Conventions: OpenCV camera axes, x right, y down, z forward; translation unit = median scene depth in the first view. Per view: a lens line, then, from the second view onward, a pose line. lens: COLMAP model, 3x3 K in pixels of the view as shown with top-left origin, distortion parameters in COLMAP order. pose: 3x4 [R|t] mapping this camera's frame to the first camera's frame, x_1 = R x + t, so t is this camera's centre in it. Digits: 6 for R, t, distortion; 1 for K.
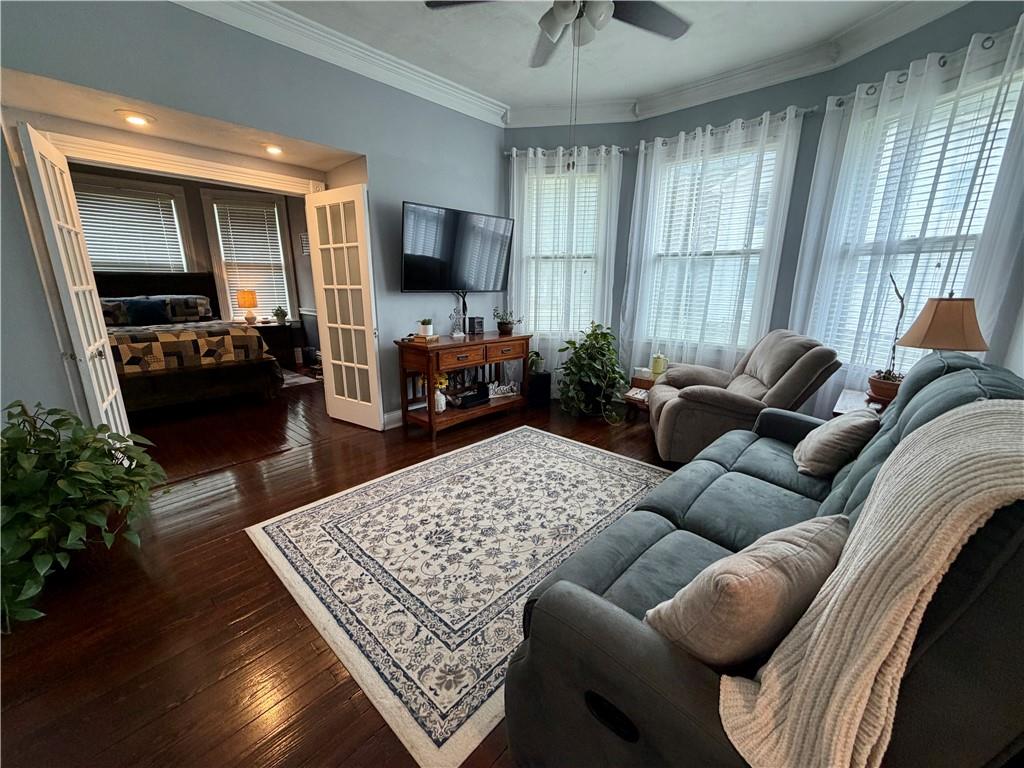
lens RADIAL K [[409.2, 0, 511.1], [0, 409.2, 384.8], [0, 0, 1]] dist [0.001235, 0.000011]
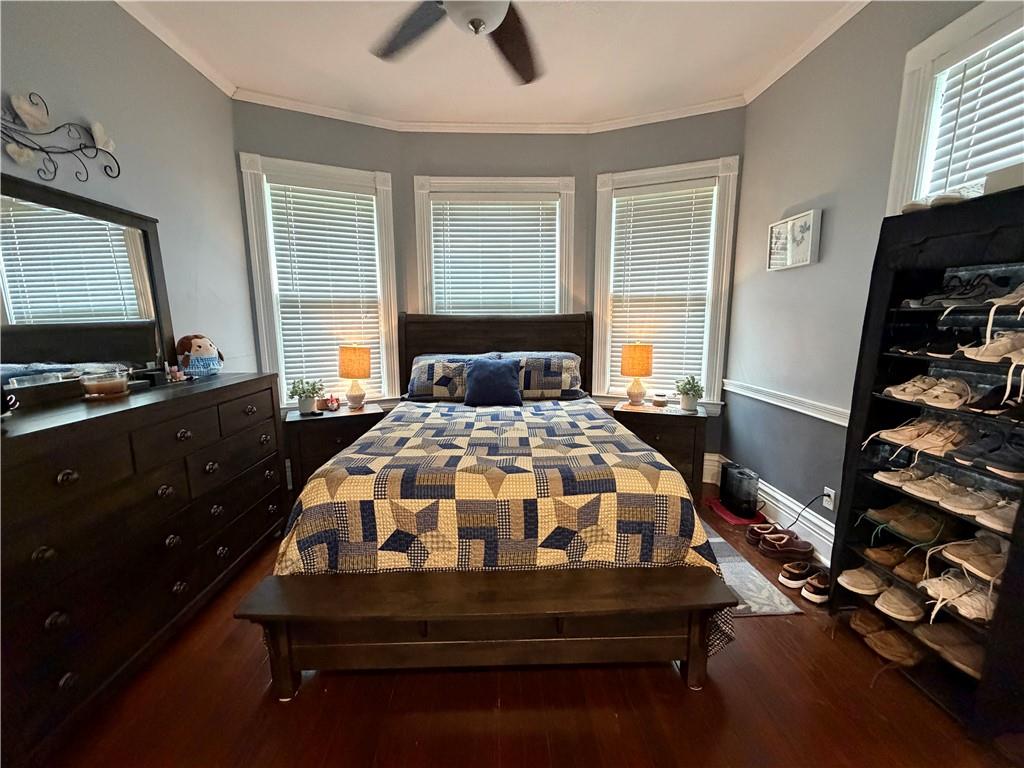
lens RADIAL K [[409.2, 0, 511.1], [0, 409.2, 384.8], [0, 0, 1]] dist [0.001235, 0.000011]
pose [[0.704220, 0.102363, -0.702564, -0.410472], [-0.162727, 0.986481, -0.019381, -0.151288], [0.691082, 0.127974, 0.711357, 0.544290]]
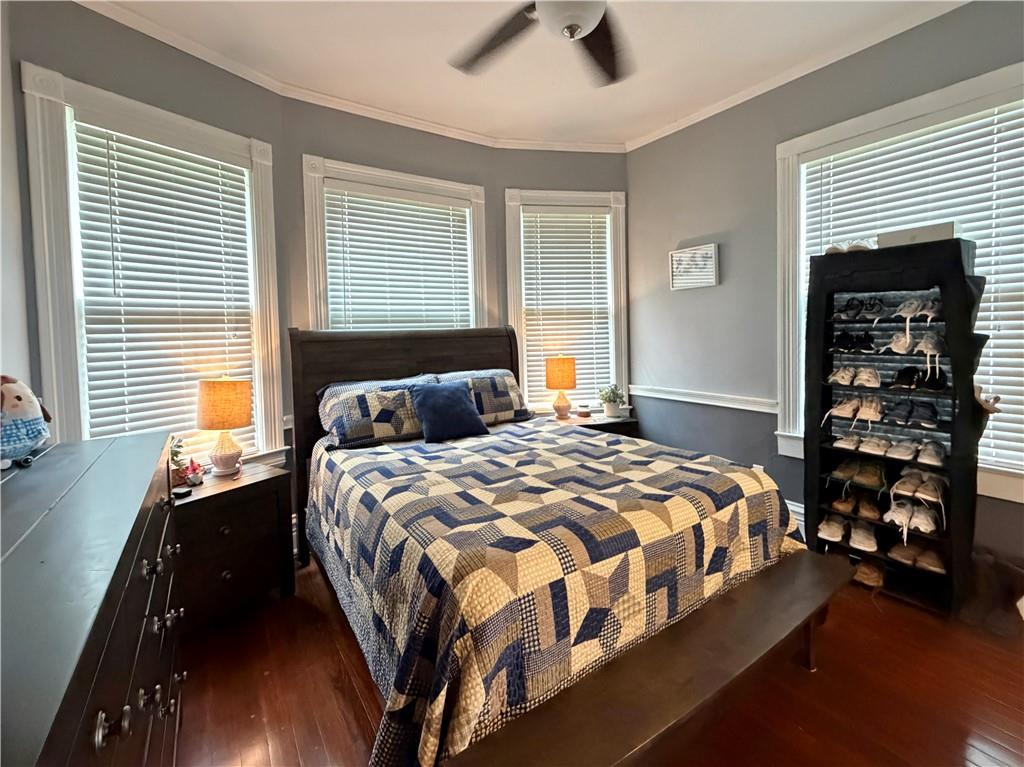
lens RADIAL K [[450.0, 0, 511.5], [0, 450.0, 345.4], [0, 0, 1]] dist [0.000990, -0.000141]
pose [[0.972979, -0.022710, -0.229773, -0.628823], [-0.025666, 0.978346, -0.205379, -0.131201], [0.229461, 0.205727, 0.951328, 0.445850]]
